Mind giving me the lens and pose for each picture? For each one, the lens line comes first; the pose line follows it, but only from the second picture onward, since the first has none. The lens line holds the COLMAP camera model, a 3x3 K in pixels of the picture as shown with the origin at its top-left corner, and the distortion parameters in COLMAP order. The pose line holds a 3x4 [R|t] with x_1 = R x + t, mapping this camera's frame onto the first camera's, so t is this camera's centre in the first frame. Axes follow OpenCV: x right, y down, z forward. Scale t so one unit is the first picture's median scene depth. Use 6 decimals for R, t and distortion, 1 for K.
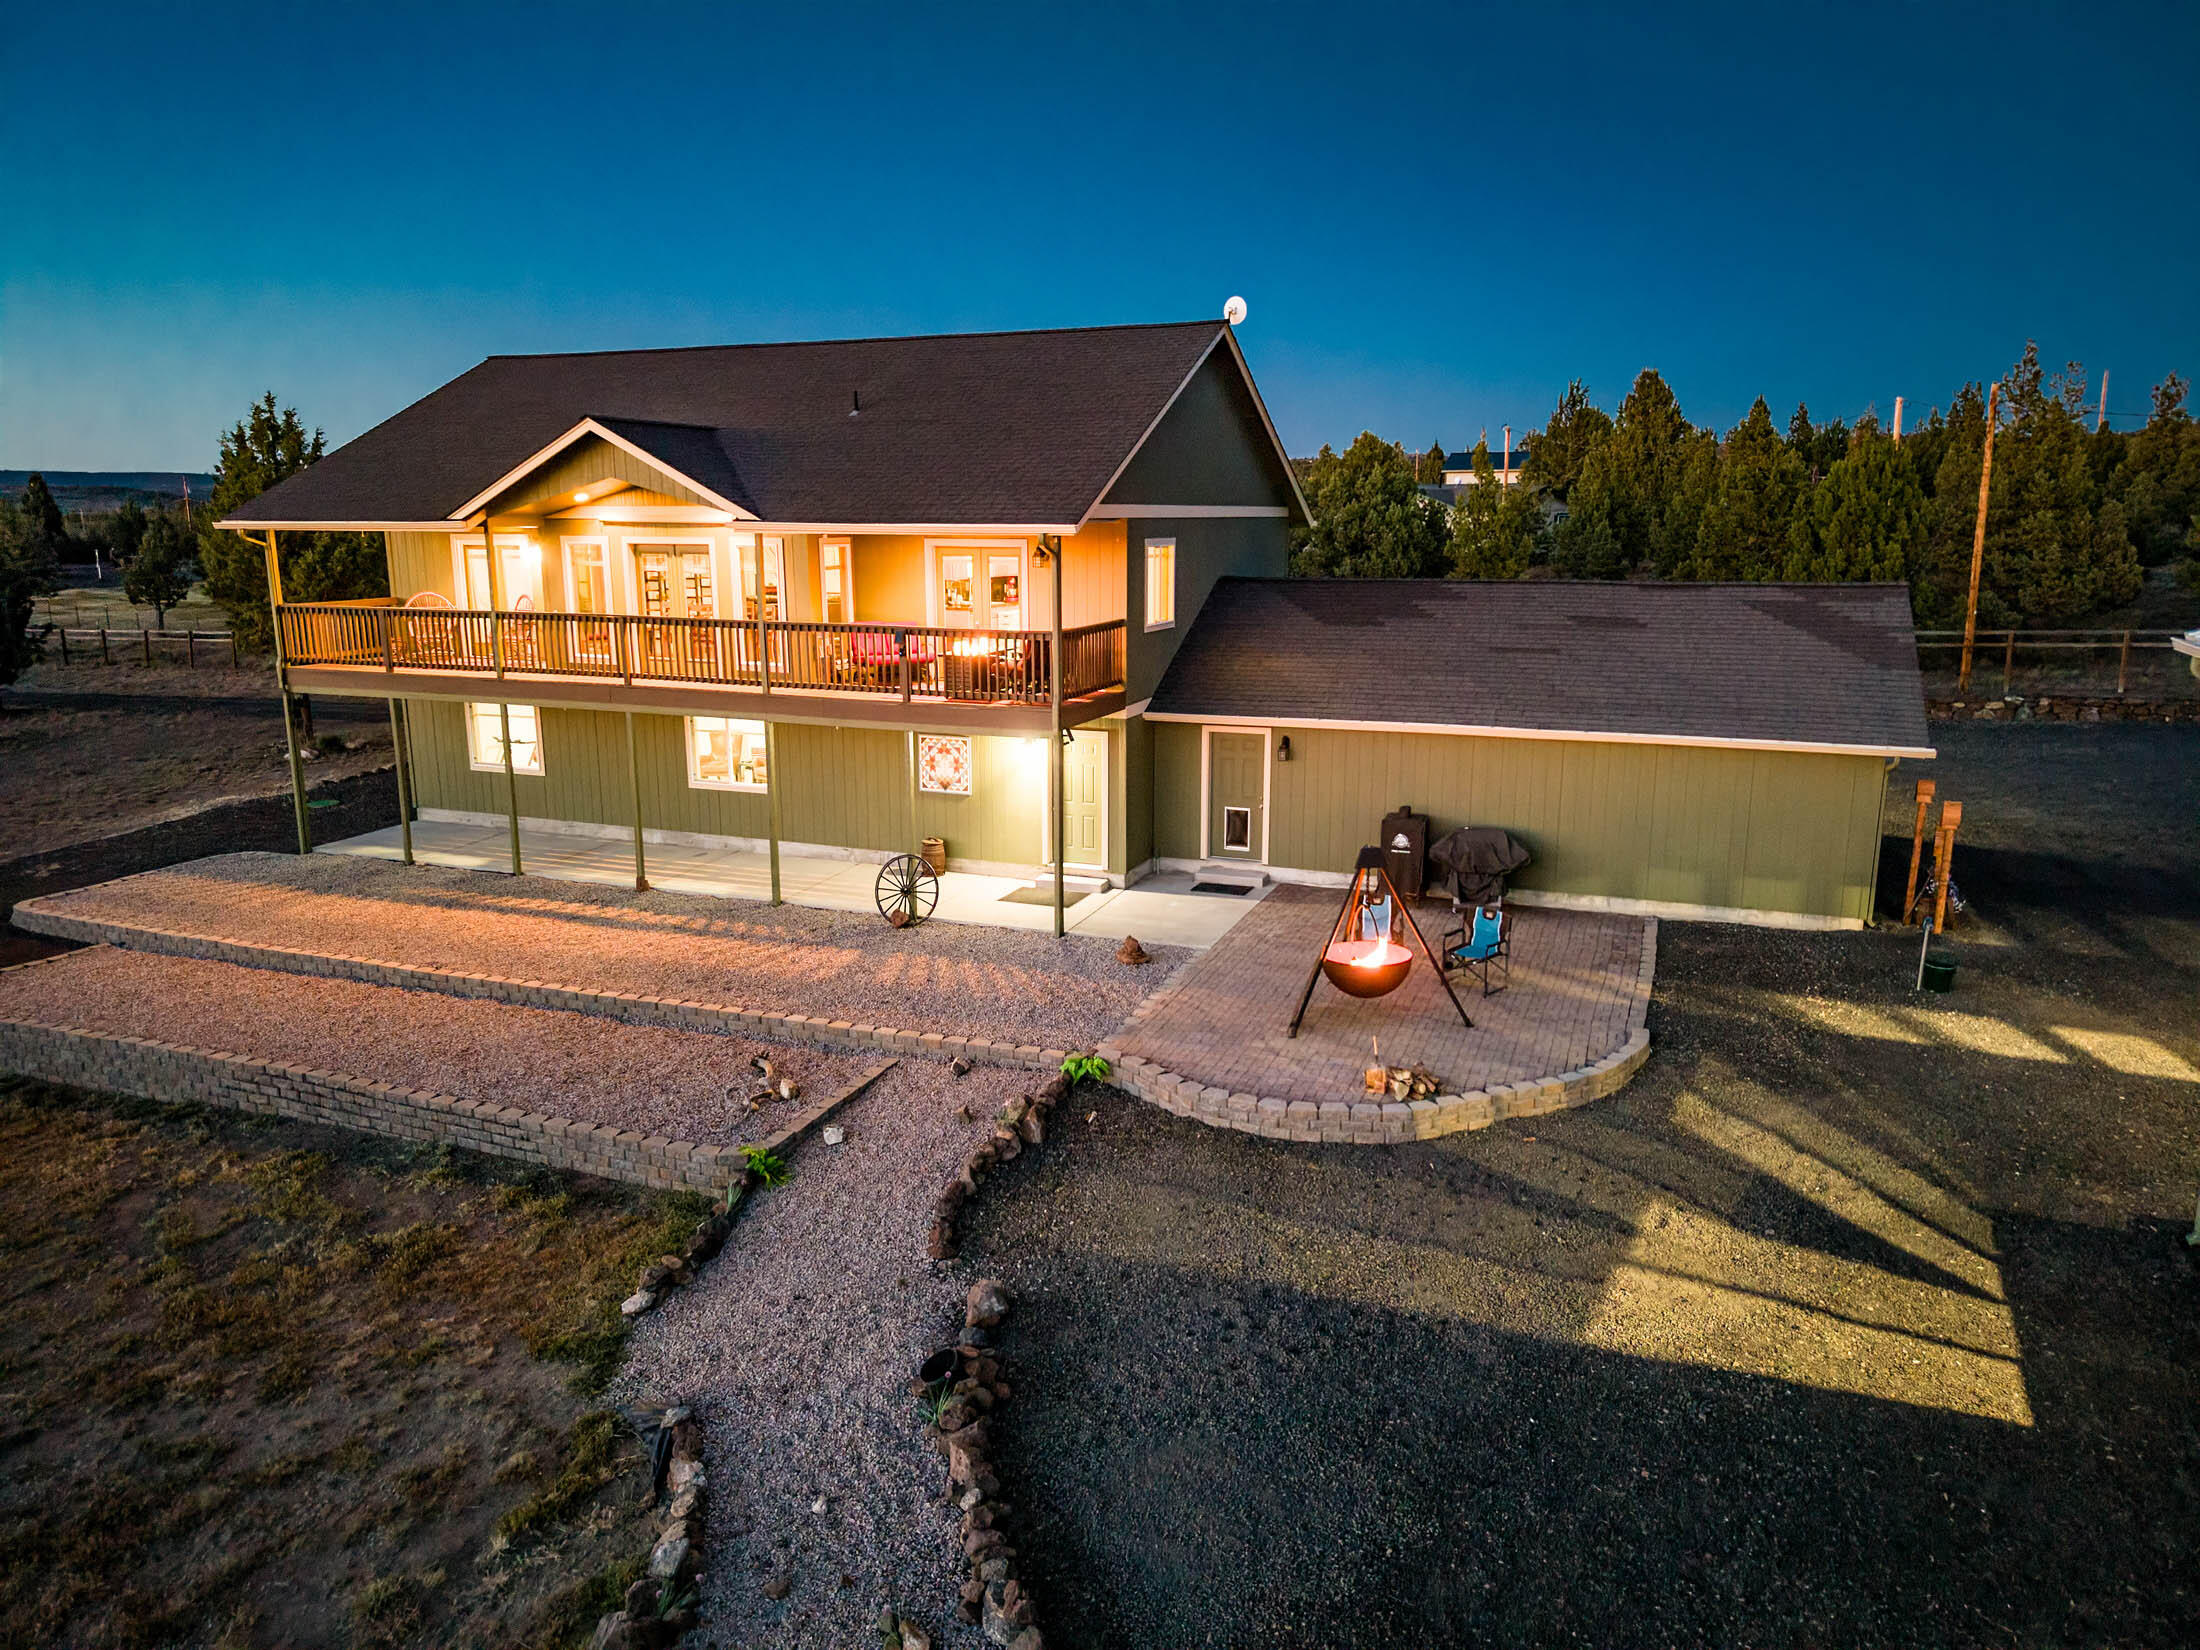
lens RADIAL K [[1466.9, 0, 1097.1], [0, 1466.9, 828.8], [0, 0, 1]] dist [0.032132, -0.032558]
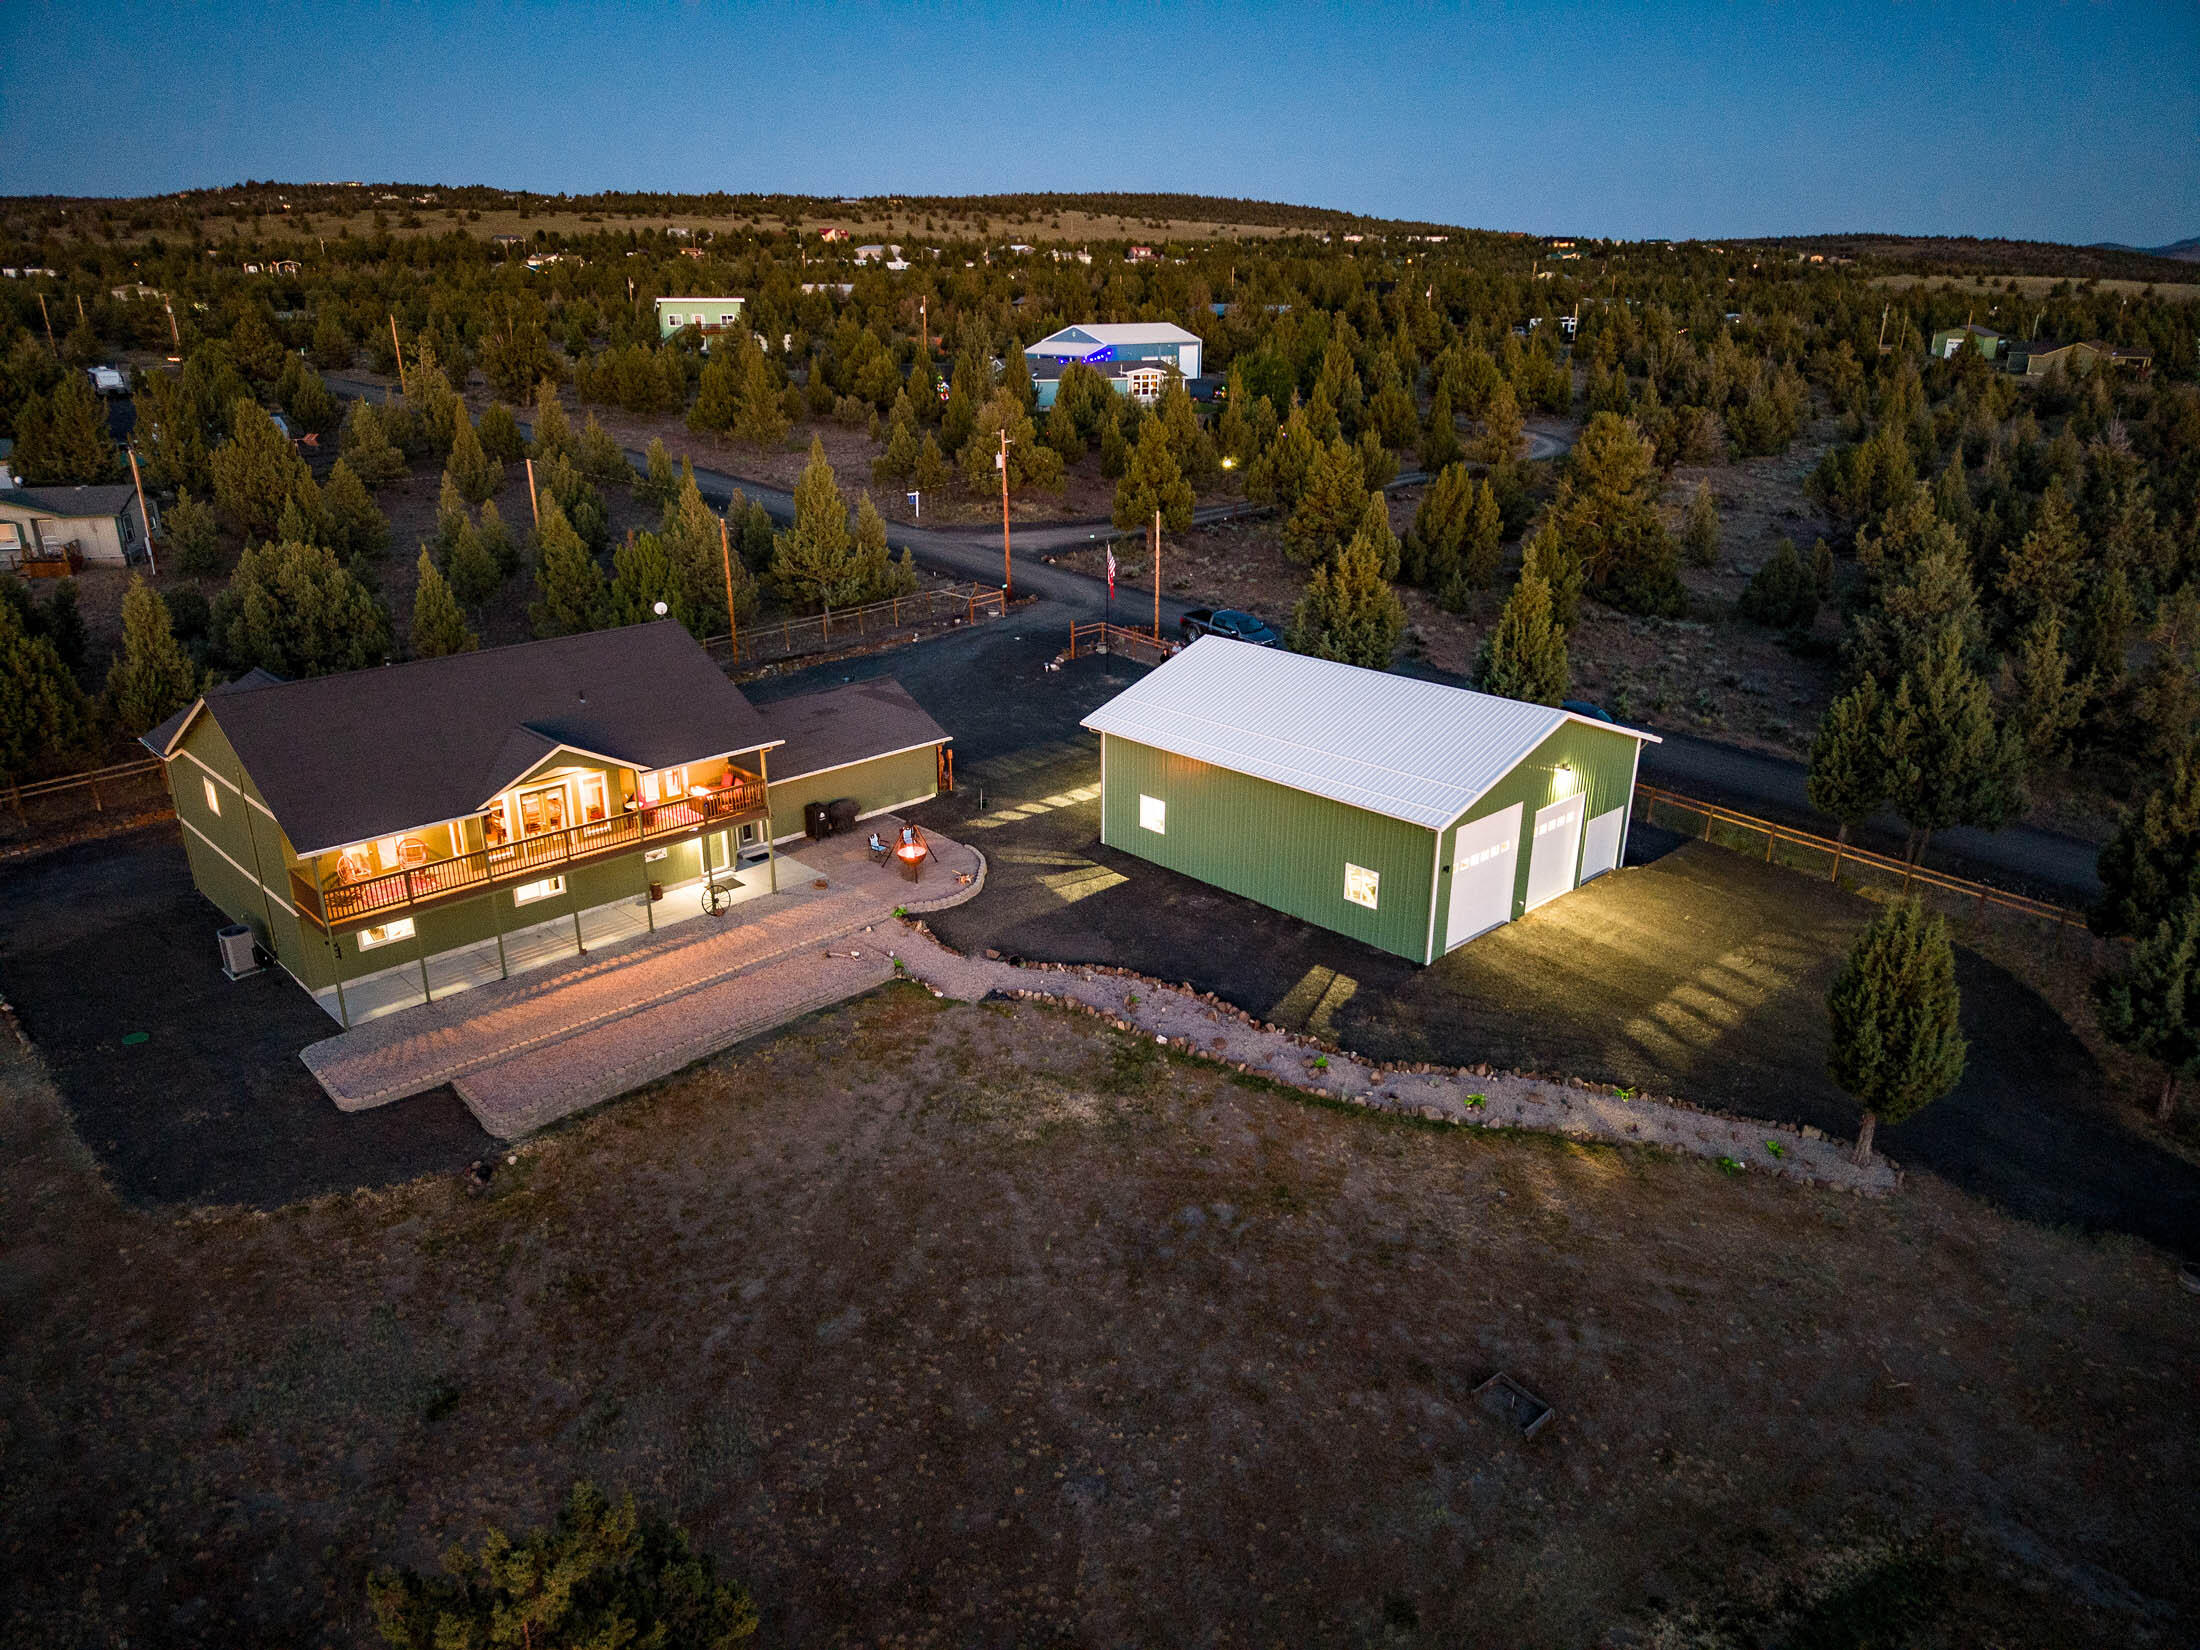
lens RADIAL K [[1466.9, 0, 1103.9], [0, 1466.9, 833.0], [0, 0, 1]] dist [0.032132, -0.032558]
pose [[0.387178, -0.321090, 0.864289, -2.073930], [0.185575, 0.945356, 0.268074, -0.632284], [-0.903136, 0.056598, 0.425607, -0.631514]]
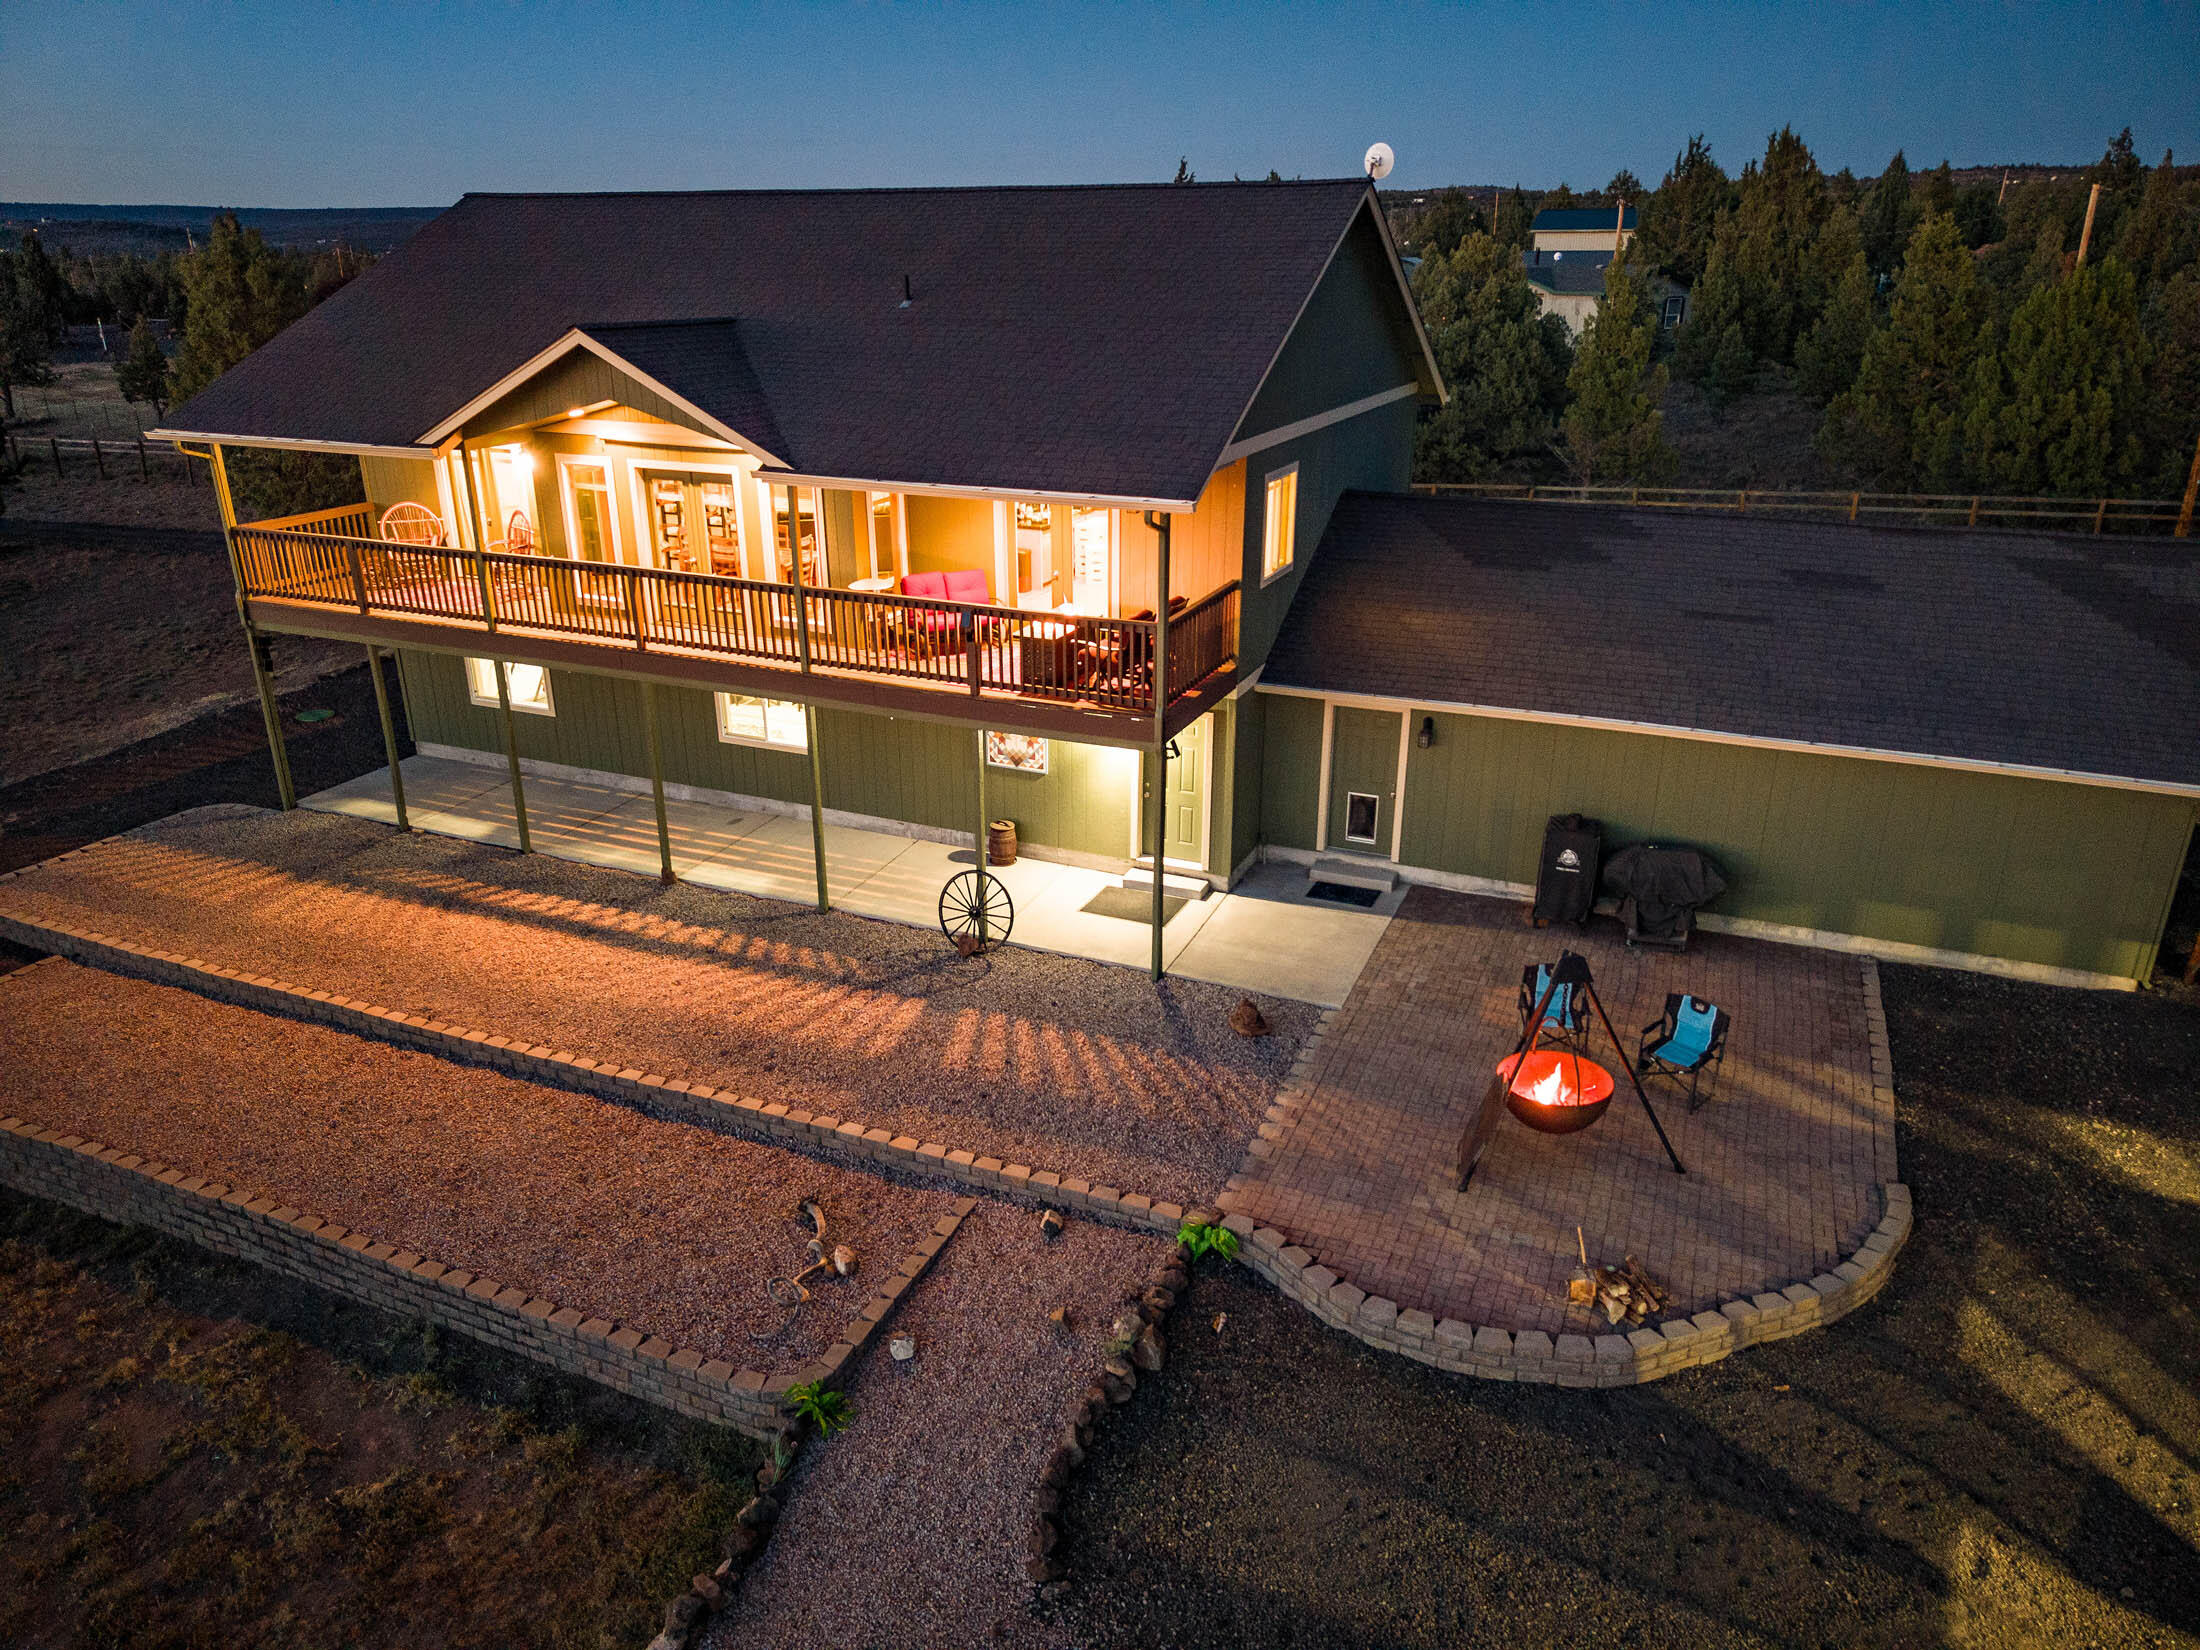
lens RADIAL K [[1466.9, 0, 1099.8], [0, 1466.9, 828.7], [0, 0, 1]] dist [0.032132, -0.032558]
pose [[0.999595, 0.011620, -0.025966, -0.040603], [-0.007279, 0.986858, 0.161427, -0.155610], [0.027501, -0.161173, 0.986543, 0.190575]]
